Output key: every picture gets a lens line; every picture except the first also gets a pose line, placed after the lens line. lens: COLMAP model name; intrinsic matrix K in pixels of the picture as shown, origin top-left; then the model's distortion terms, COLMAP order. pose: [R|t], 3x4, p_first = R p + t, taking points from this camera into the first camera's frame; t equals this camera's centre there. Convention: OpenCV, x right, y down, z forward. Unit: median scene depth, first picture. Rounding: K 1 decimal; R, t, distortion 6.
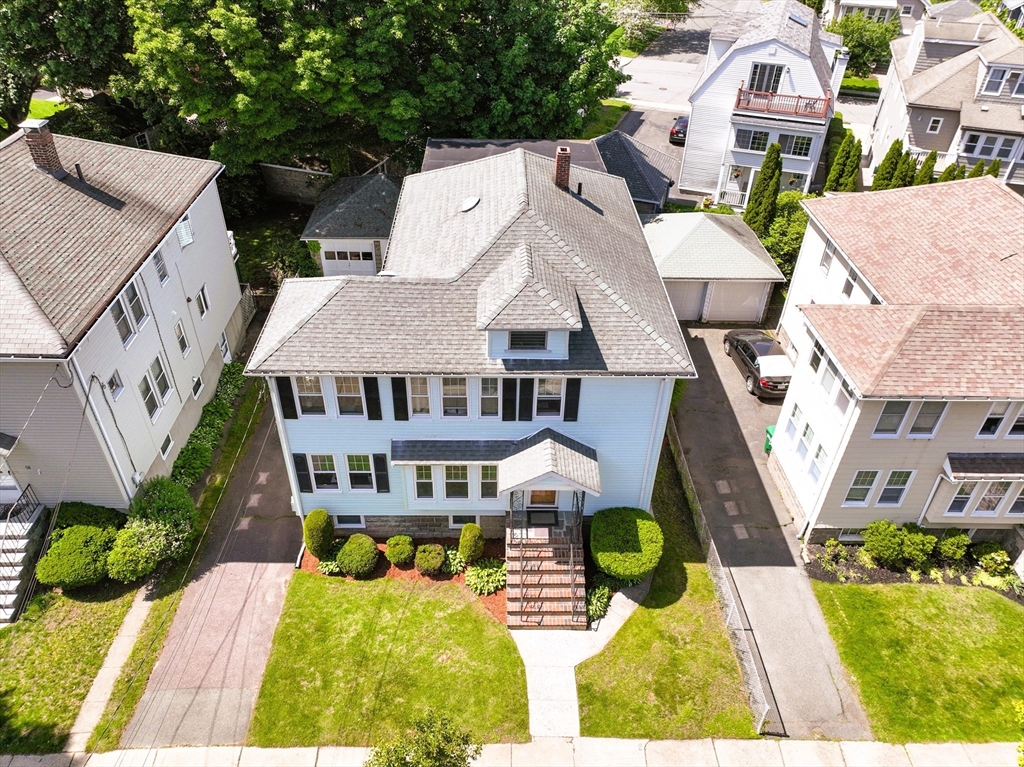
lens RADIAL K [[720.5, 0, 512.0], [0, 720.5, 383.5], [0, 0, 1]] dist [0.002230, 0.002042]
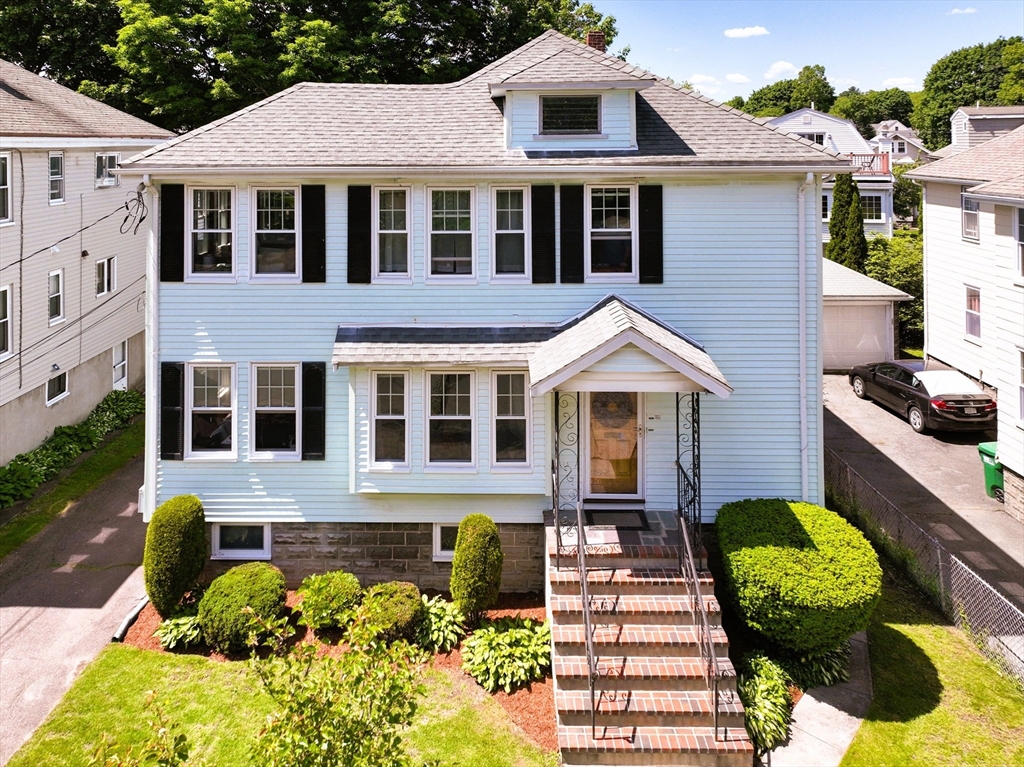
lens RADIAL K [[713.2, 0, 479.8], [0, 713.2, 383.4], [0, 0, 1]] dist [0.002432, -0.000245]
pose [[0.998872, -0.025531, -0.040030, -0.031763], [-0.004324, 0.790703, -0.612184, 0.424880], [0.047282, 0.611667, 0.789701, 0.546488]]
